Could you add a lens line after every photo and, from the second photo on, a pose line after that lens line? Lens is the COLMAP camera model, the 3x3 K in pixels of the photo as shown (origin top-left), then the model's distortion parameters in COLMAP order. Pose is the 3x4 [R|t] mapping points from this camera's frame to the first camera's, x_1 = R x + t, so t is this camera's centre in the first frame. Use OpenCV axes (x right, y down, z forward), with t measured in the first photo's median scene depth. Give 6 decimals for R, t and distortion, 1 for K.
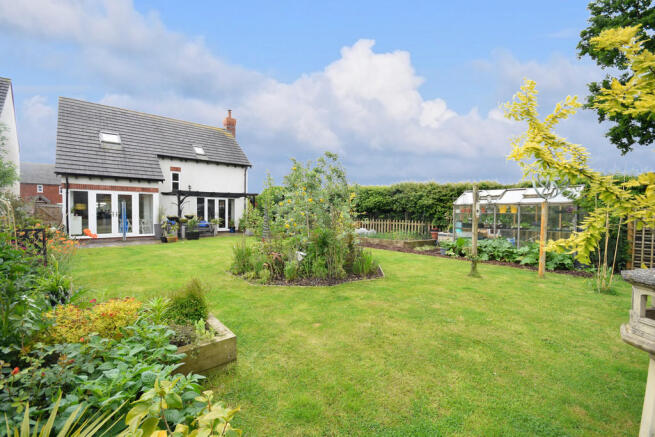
lens RADIAL K [[288.3, 0, 327.5], [0, 288.3, 218.5], [0, 0, 1]] dist [0.001353, 0.000051]
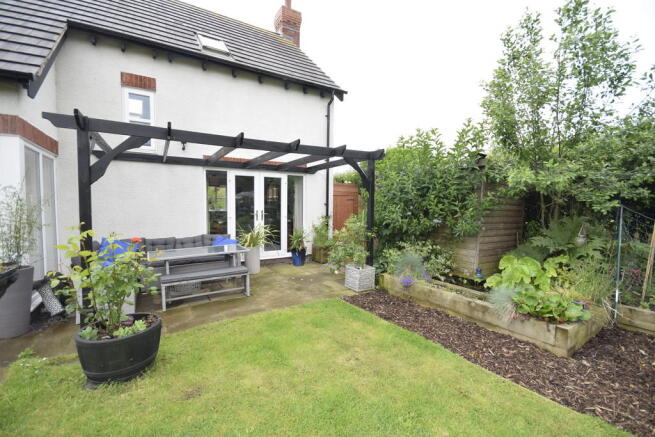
lens RADIAL K [[277.3, 0, 327.5], [0, 277.3, 218.5], [0, 0, 1]] dist [-0.000897, -0.000060]
pose [[0.988578, 0.007927, -0.150499, -0.236453], [-0.004079, 0.999657, 0.025862, -0.020177], [0.150653, -0.024953, 0.988272, 0.641731]]
